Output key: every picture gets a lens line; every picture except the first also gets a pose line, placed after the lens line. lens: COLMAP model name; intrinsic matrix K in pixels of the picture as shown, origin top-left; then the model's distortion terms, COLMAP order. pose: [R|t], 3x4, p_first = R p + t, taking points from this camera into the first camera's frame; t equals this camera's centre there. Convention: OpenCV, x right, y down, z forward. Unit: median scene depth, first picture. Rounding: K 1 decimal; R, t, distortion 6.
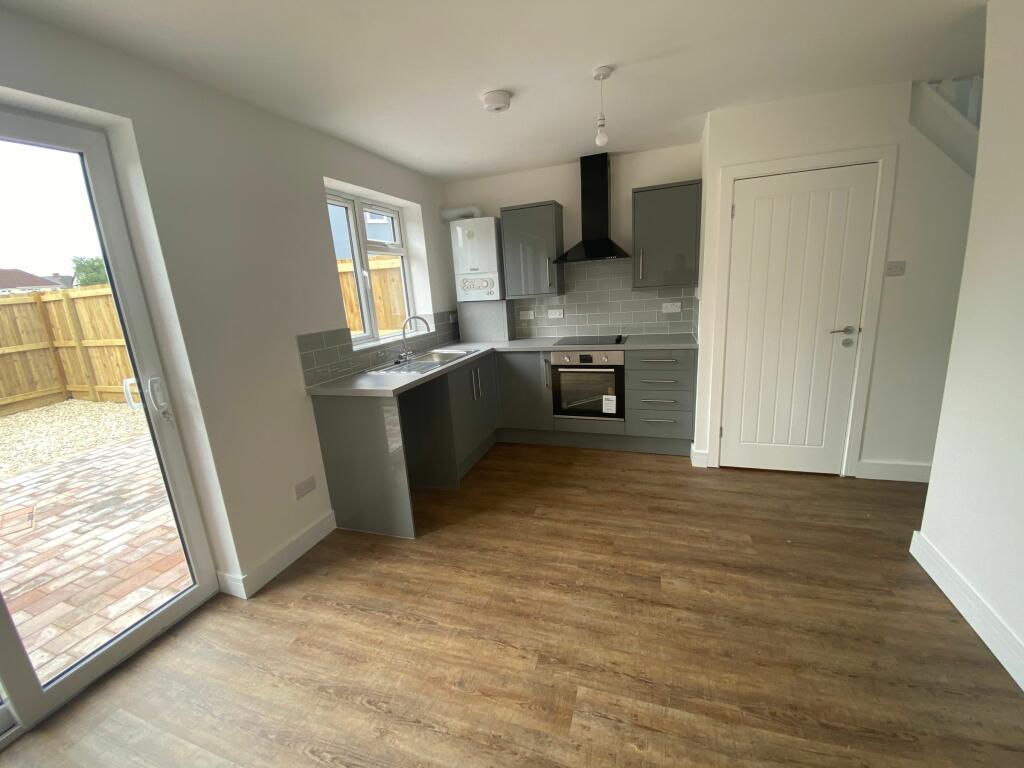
lens RADIAL K [[416.7, 0, 512.0], [0, 416.7, 384.0], [0, 0, 1]] dist [0.051472, -0.000021]
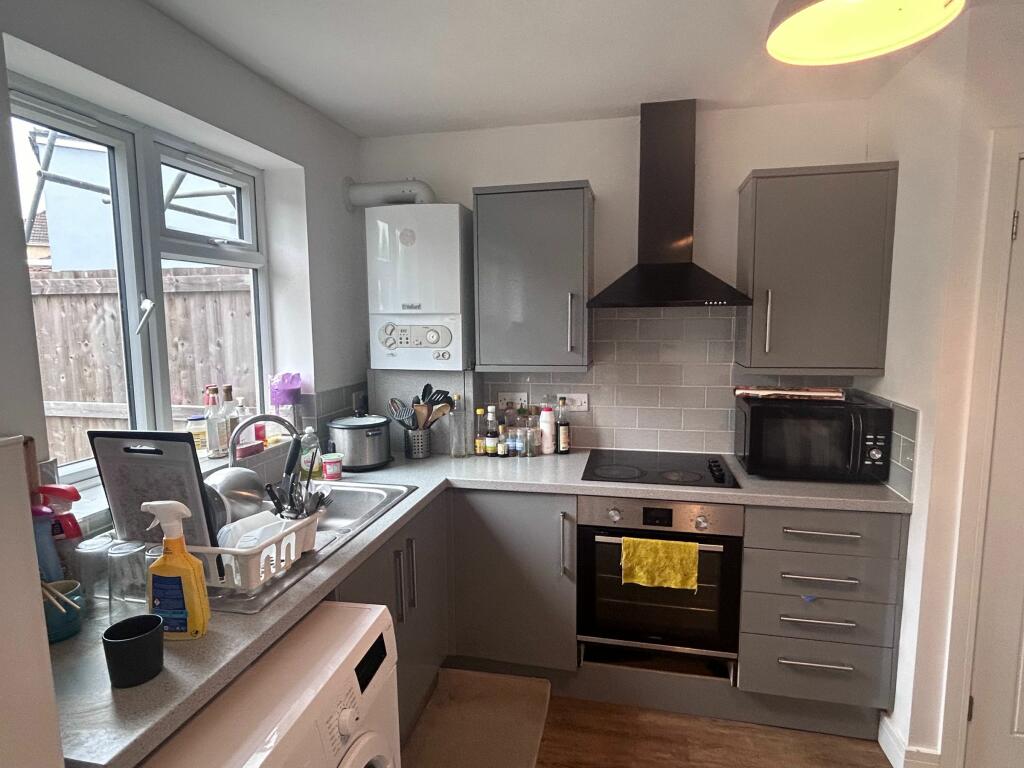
lens RADIAL K [[575.2, 0, 512.0], [0, 575.2, 384.0], [0, 0, 1]] dist [0.041204, 0.000295]
pose [[0.990360, 0.044049, 0.131324, -0.061578], [-0.027943, 0.992130, -0.122055, -0.113058], [-0.135667, 0.117209, 0.983797, 0.359982]]
